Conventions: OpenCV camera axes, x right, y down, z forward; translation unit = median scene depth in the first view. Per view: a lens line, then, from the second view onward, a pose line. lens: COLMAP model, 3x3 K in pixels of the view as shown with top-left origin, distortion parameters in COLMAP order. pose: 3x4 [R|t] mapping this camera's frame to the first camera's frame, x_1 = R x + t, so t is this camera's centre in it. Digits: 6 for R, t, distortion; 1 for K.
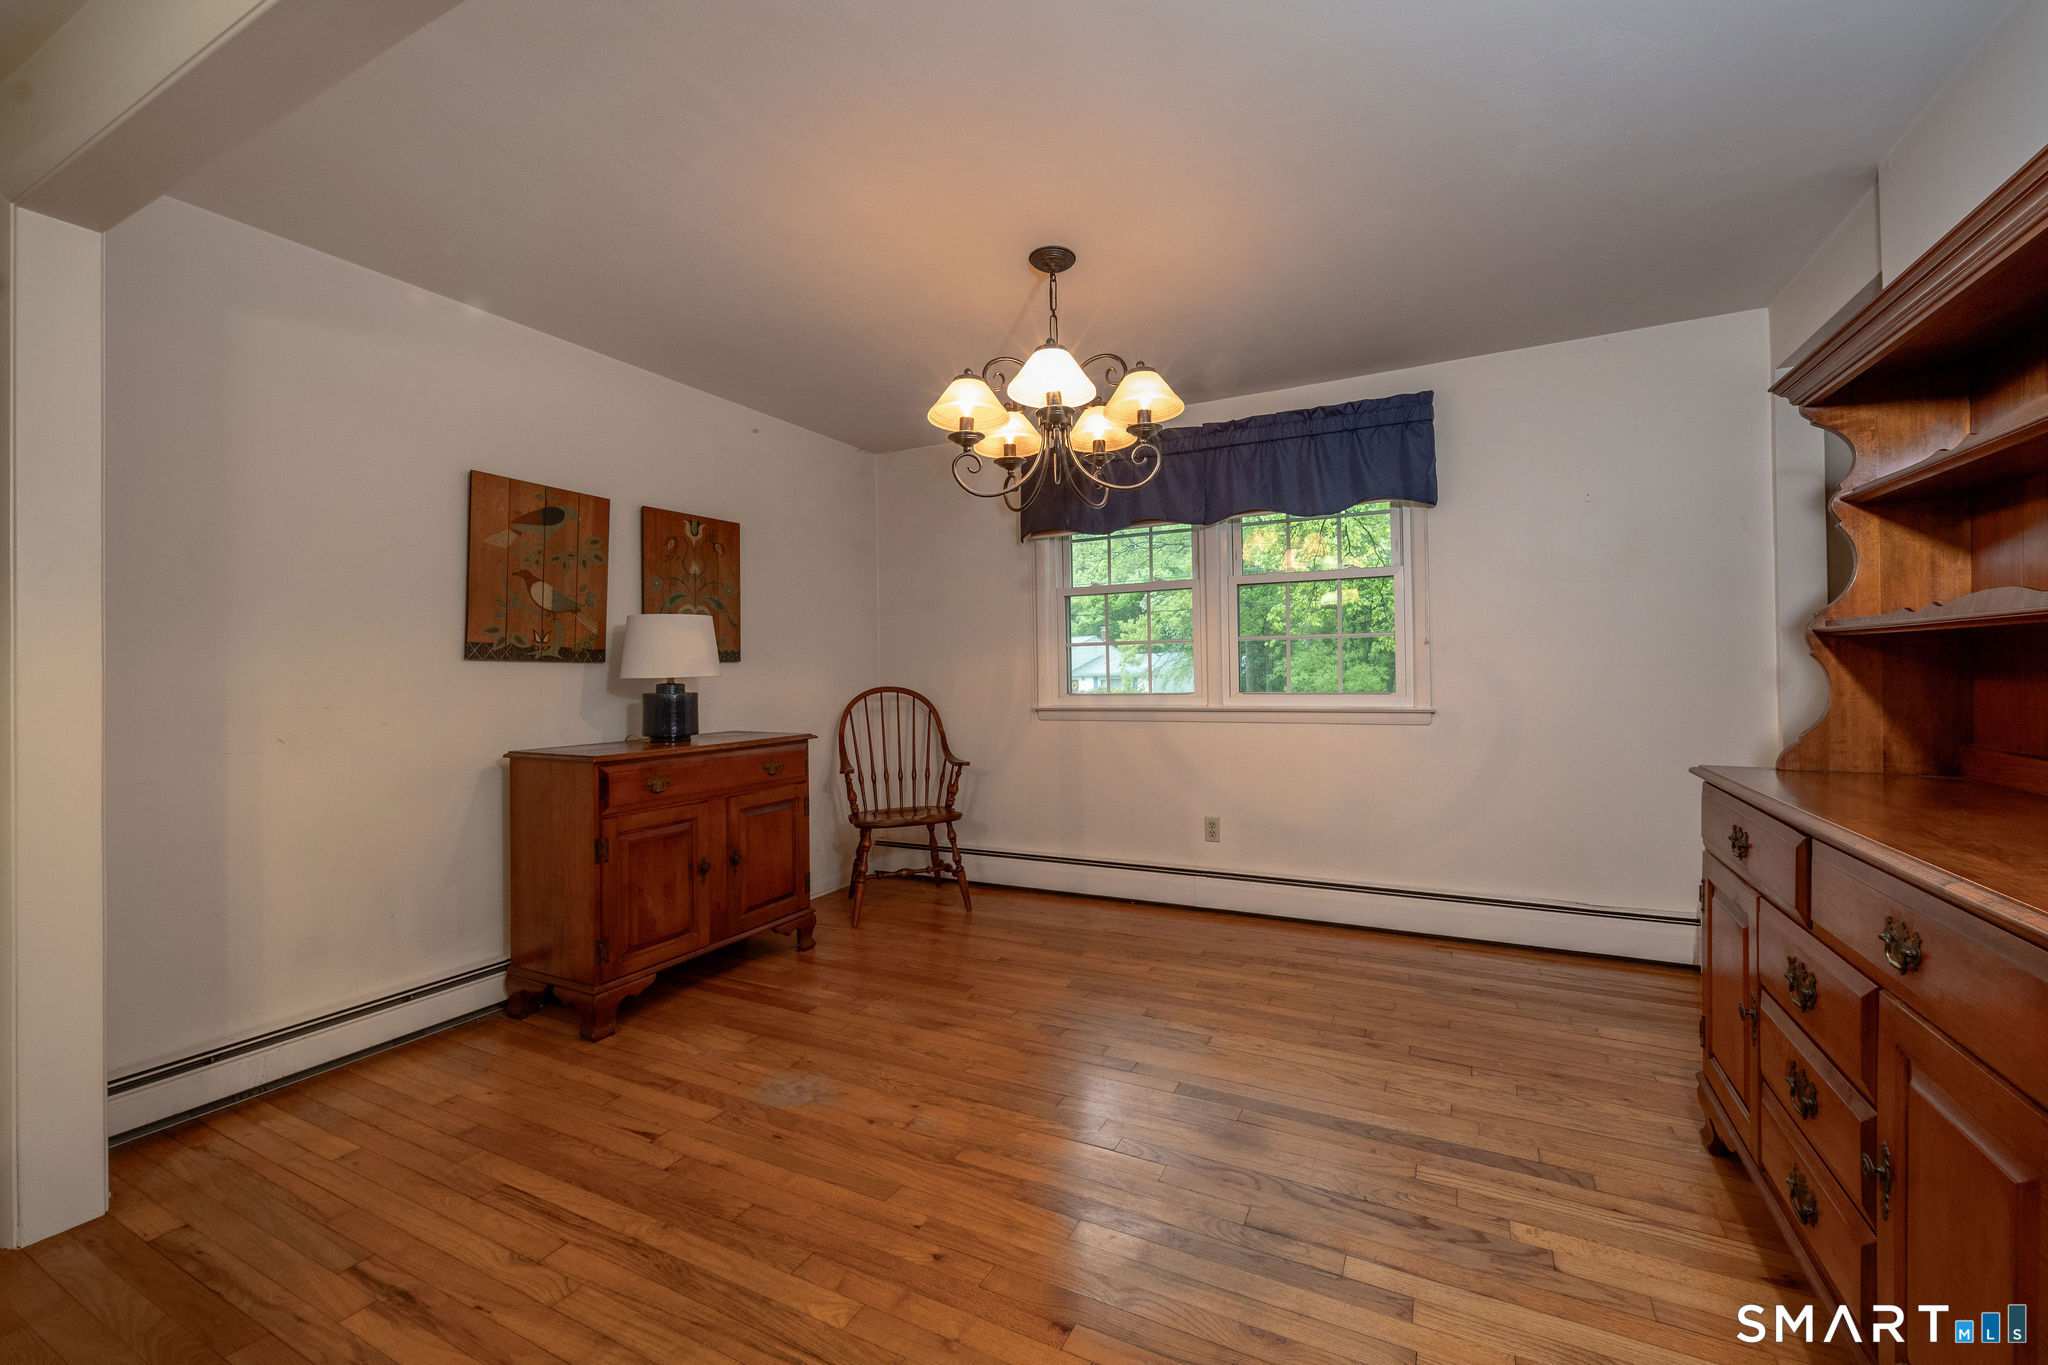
lens RADIAL K [[874.1, 0, 1028.6], [0, 874.1, 670.1], [0, 0, 1]] dist [-0.002129, -0.000024]
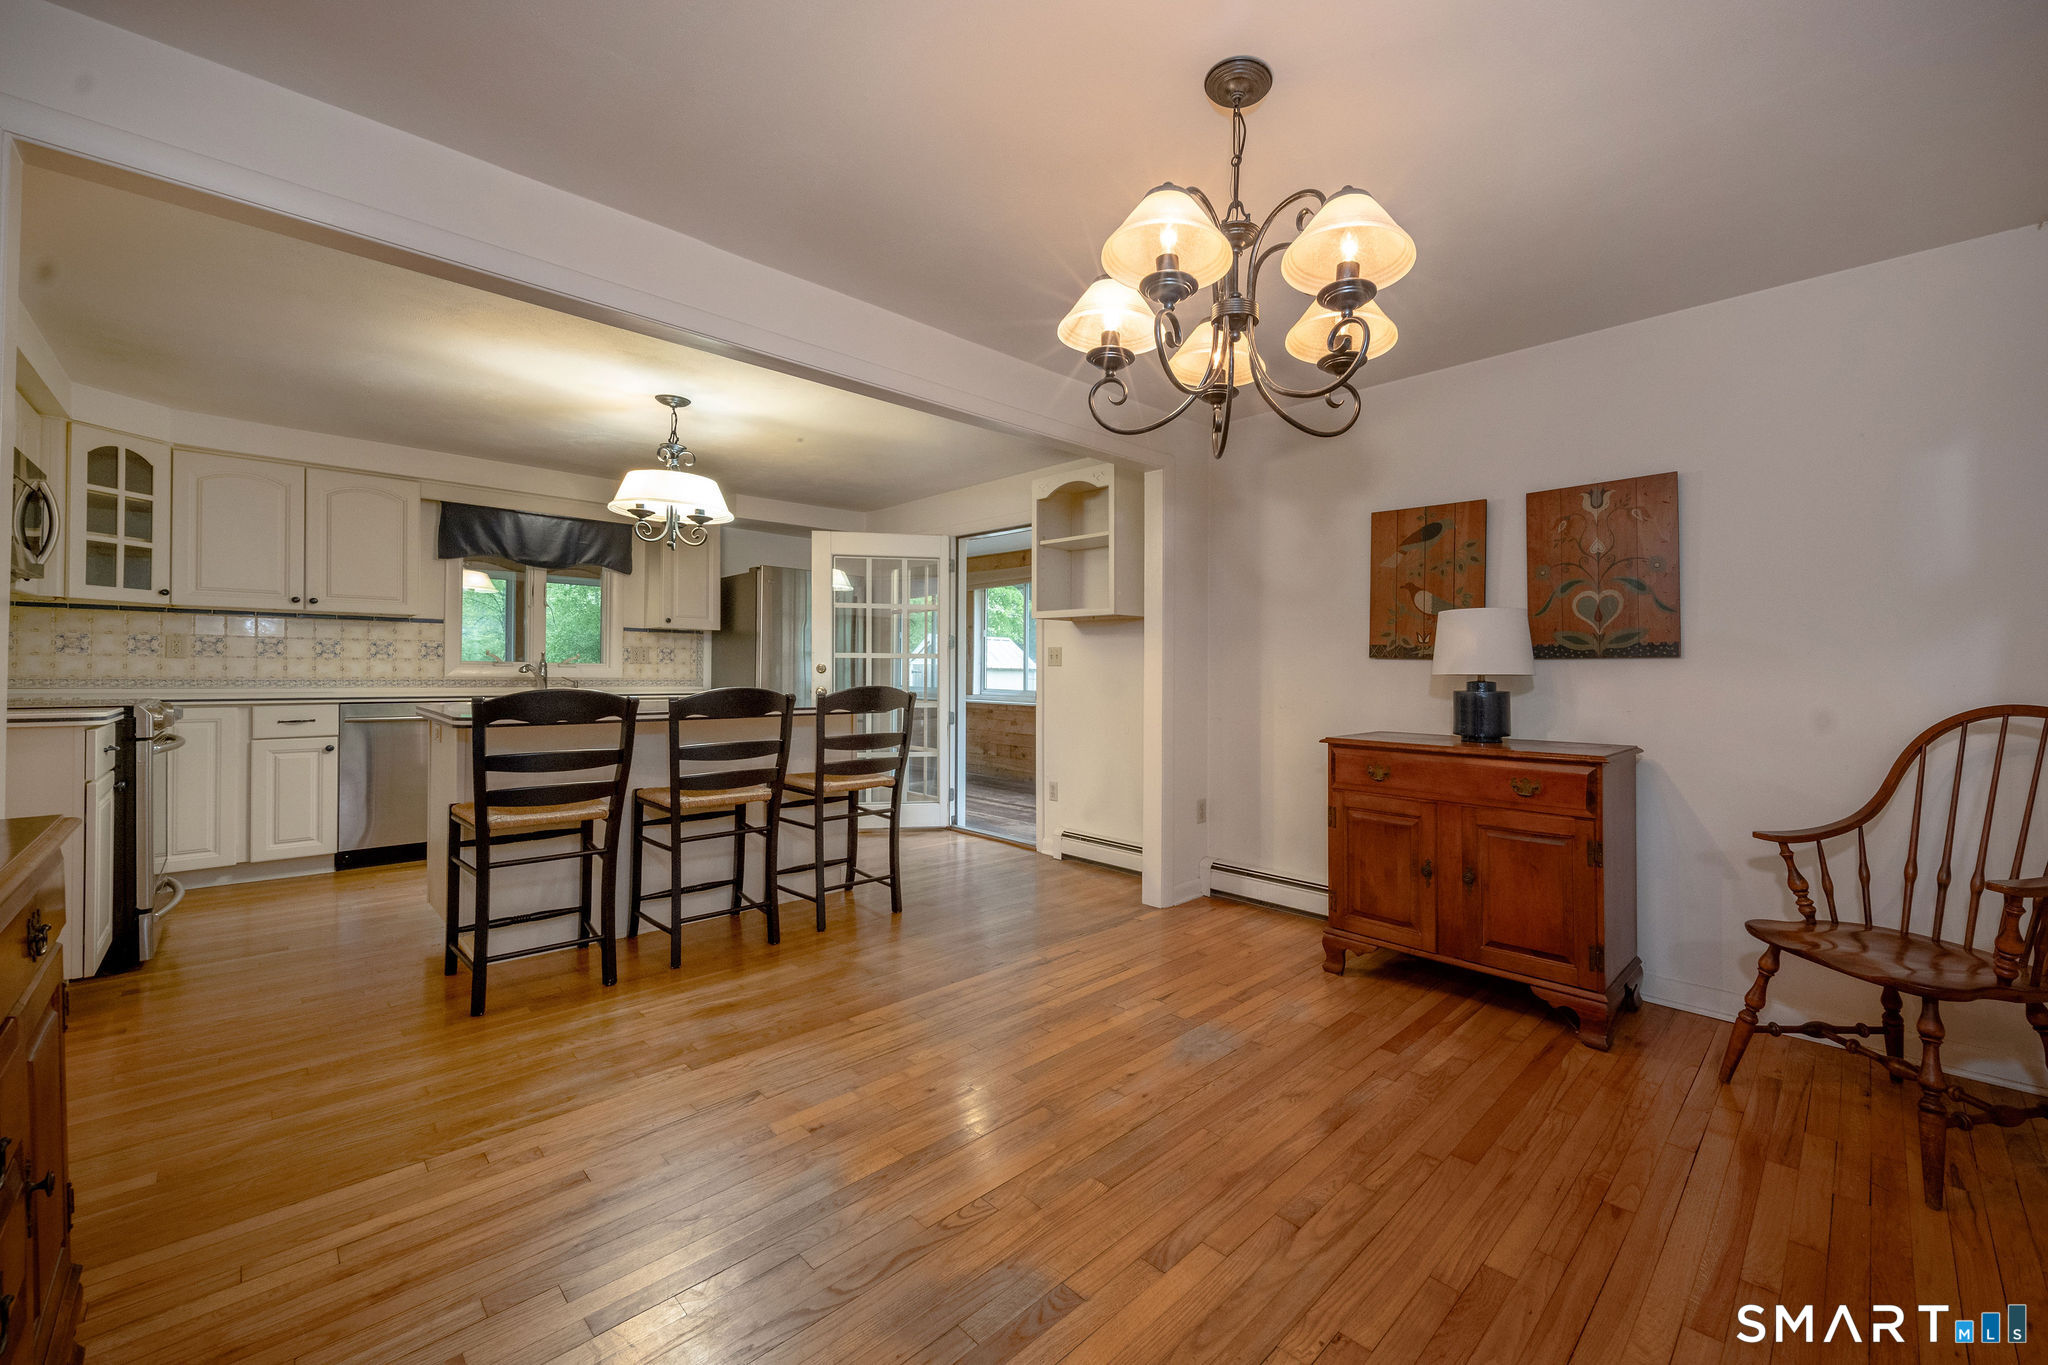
lens RADIAL K [[773.8, 0, 1119.3], [0, 773.8, 679.4], [0, 0, 1]] dist [-0.011009, -0.000195]
pose [[-0.279674, 0.018435, -0.959918, 0.525856], [-0.005022, 0.999774, 0.020664, -0.002357], [0.960082, 0.010600, -0.279518, 0.876226]]
